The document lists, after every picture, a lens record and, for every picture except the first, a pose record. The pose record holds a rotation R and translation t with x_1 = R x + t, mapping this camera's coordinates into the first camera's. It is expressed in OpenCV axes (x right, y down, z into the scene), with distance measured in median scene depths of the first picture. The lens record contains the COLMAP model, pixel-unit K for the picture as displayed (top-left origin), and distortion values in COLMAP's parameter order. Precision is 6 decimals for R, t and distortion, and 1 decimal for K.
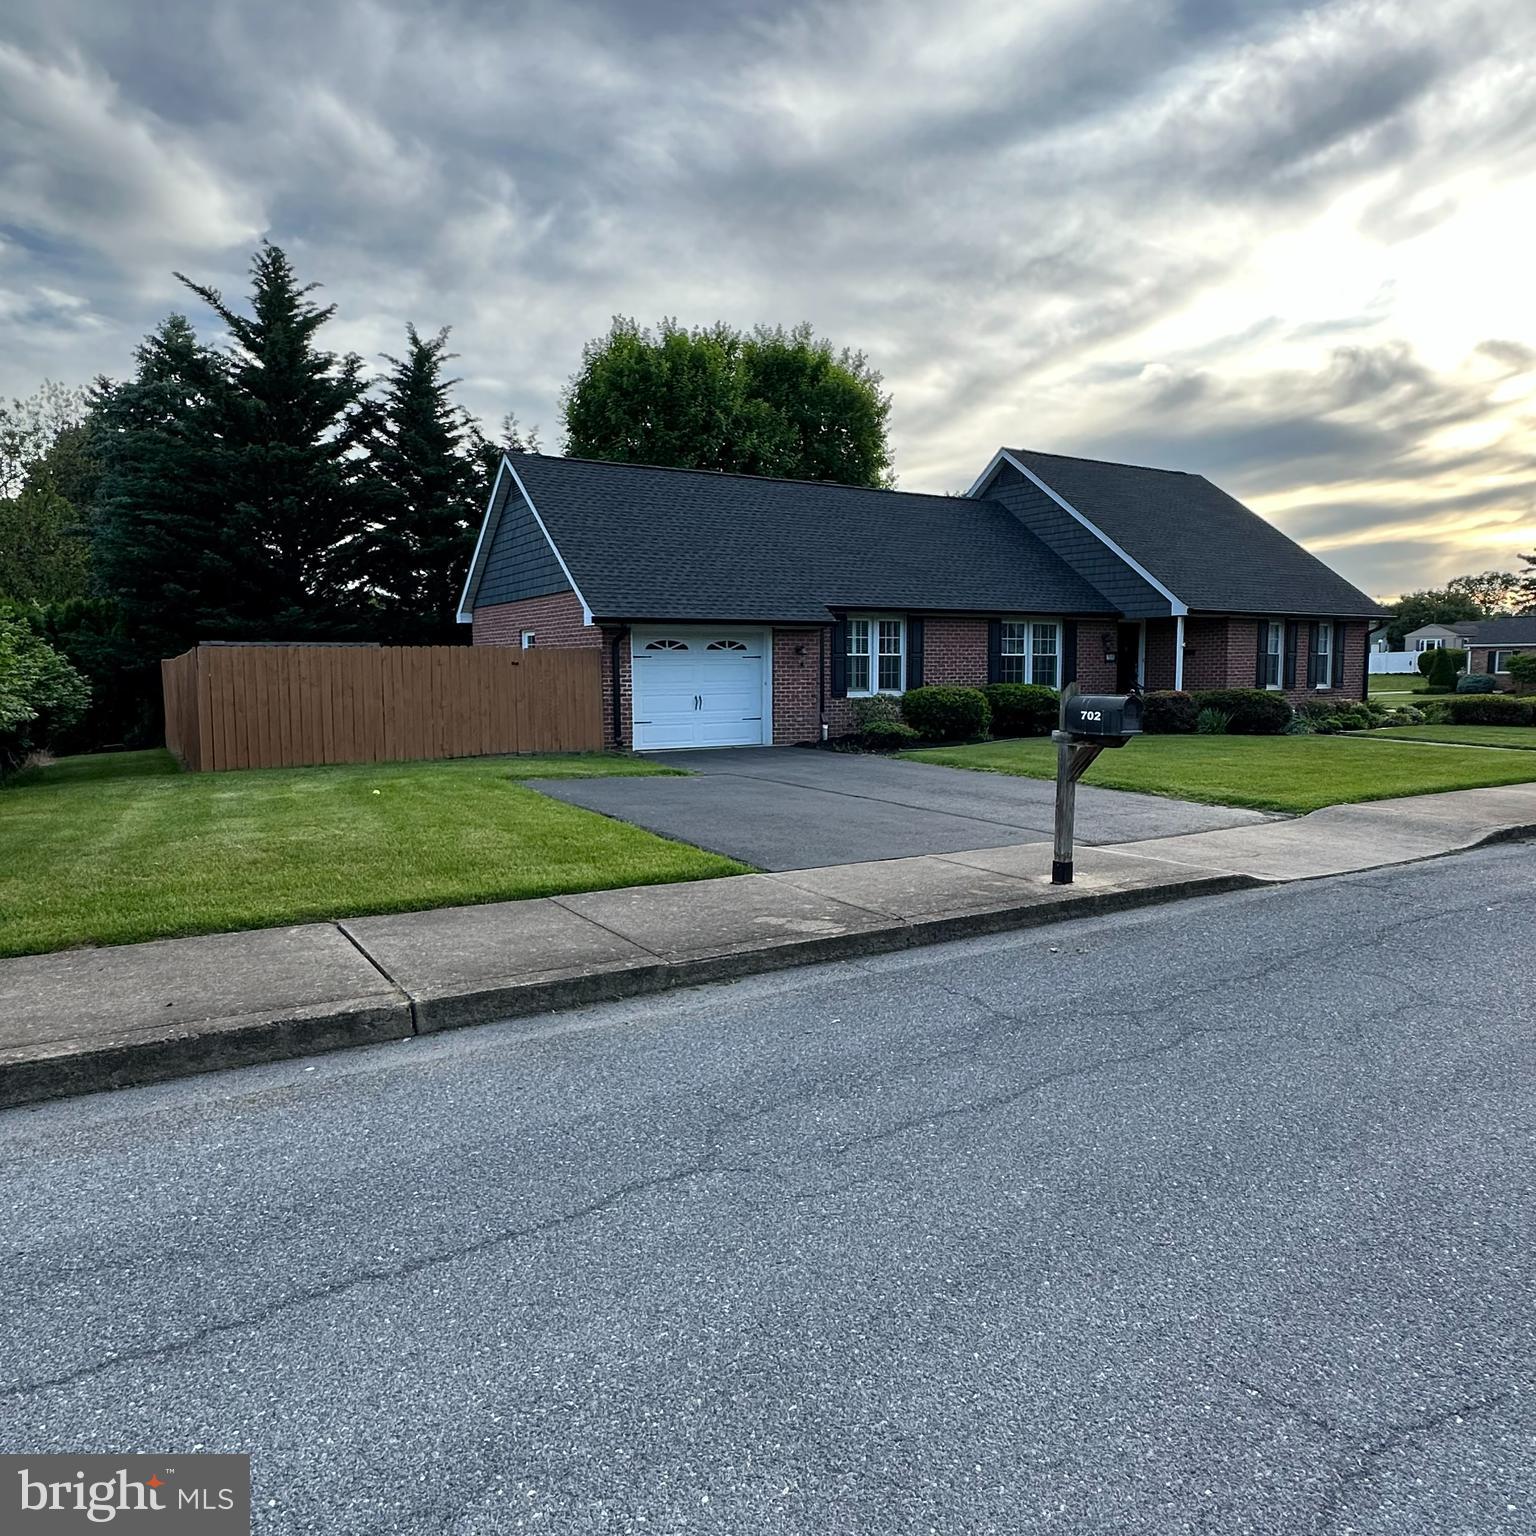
lens RADIAL K [[1086.2, 0, 717.7], [0, 1086.2, 780.3], [0, 0, 1]] dist [0.009184, -0.001675]
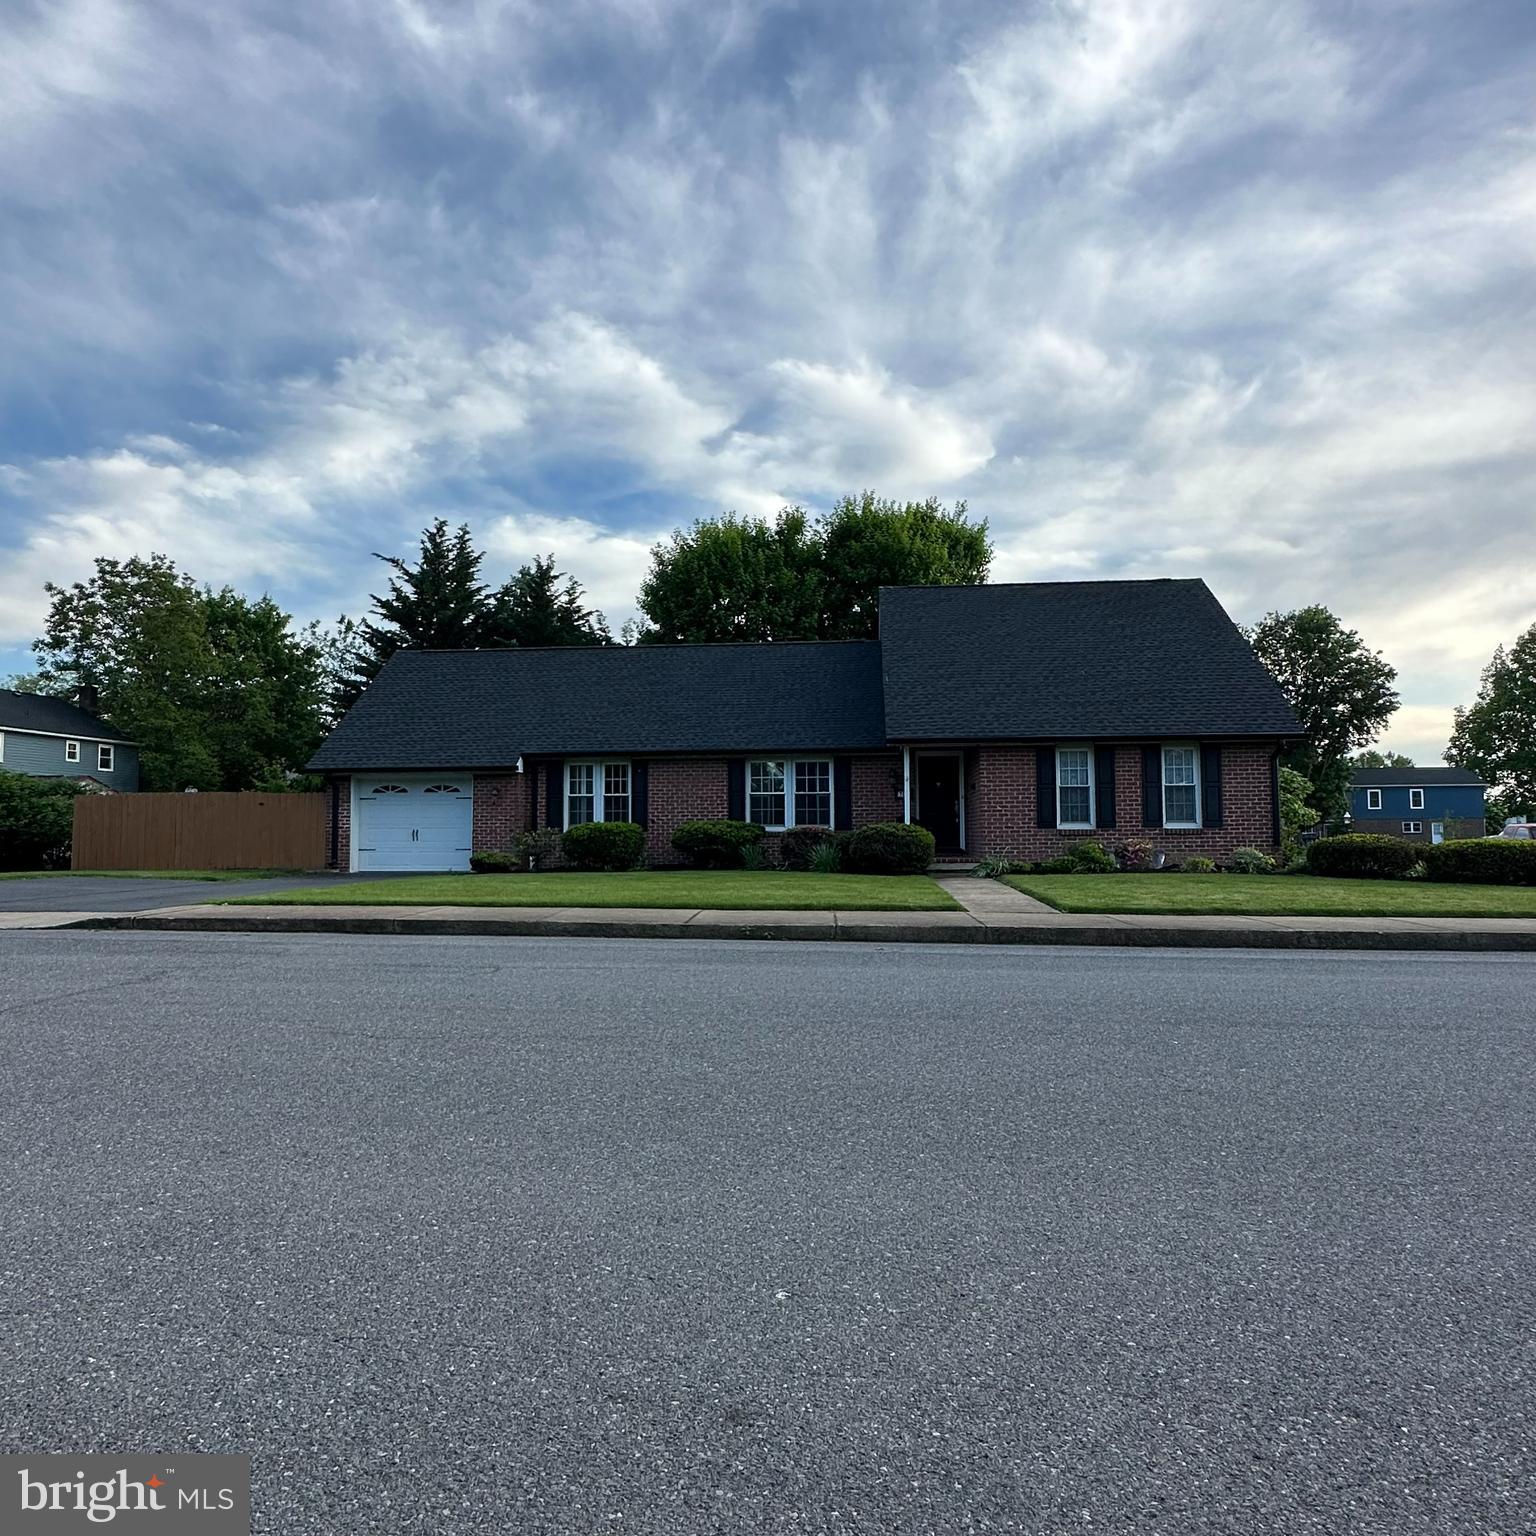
lens RADIAL K [[1024.0, 0, 797.3], [0, 1024.0, 797.0], [0, 0, 1]] dist [0.001716, 0.000979]
pose [[0.814014, -0.015344, -0.580643, 0.054729], [-0.058175, 0.992471, -0.107783, -0.000728], [0.577925, 0.121516, 0.806992, 0.016265]]
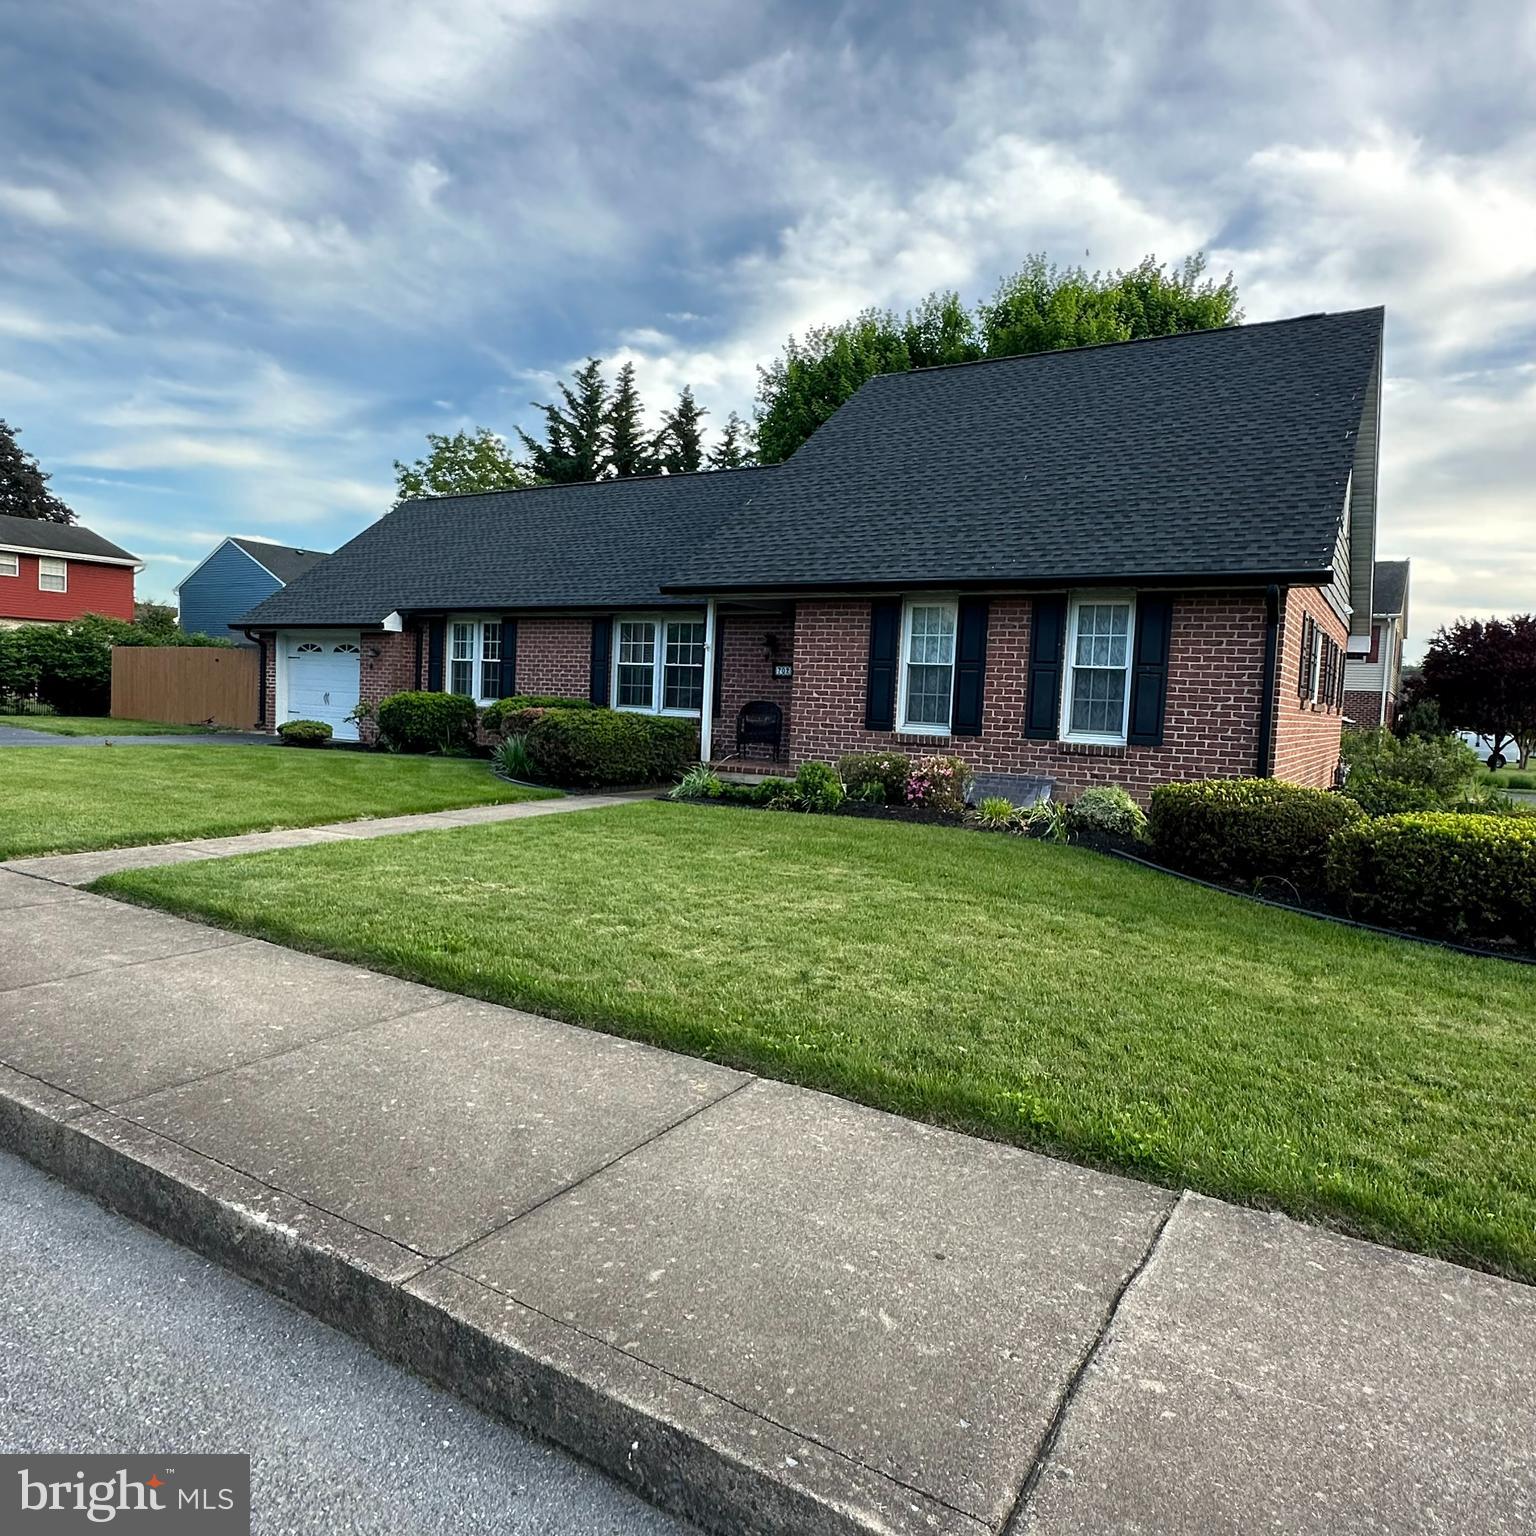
lens RADIAL K [[1024.0, 0, 781.8], [0, 1024.0, 777.5], [0, 0, 1]] dist [0.001716, 0.000979]
pose [[0.472229, 0.099111, -0.875886, 0.062577], [-0.129017, 0.990729, 0.042547, -0.005173], [0.871983, 0.092912, 0.480638, 0.048764]]
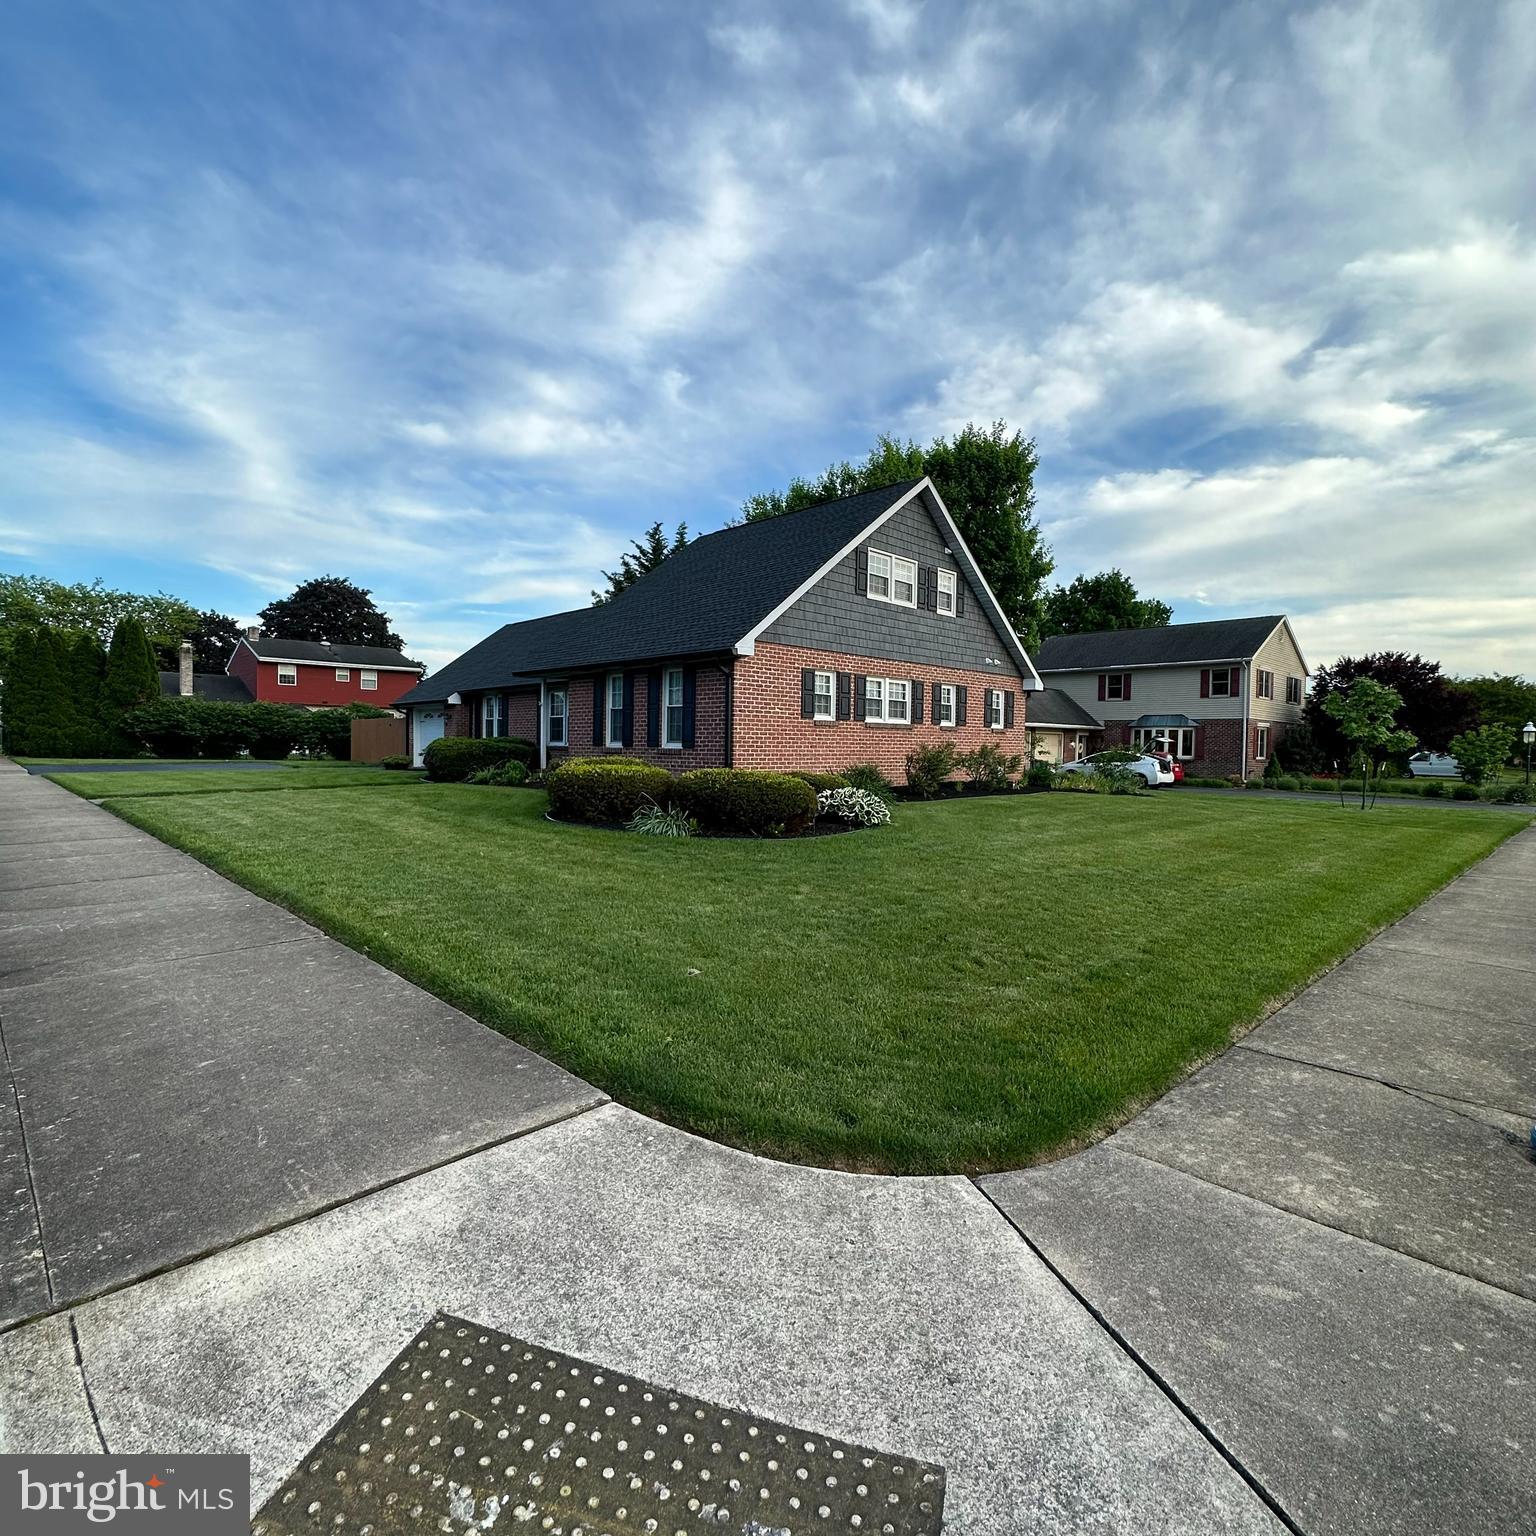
lens RADIAL K [[804.1, 0, 783.3], [0, 804.1, 801.4], [0, 0, 1]] dist [-0.002502, 0.000849]
pose [[0.254131, 0.081193, -0.963756, 0.083834], [-0.106153, 0.992791, 0.055648, -0.006294], [0.961327, 0.088164, 0.260918, 0.066356]]
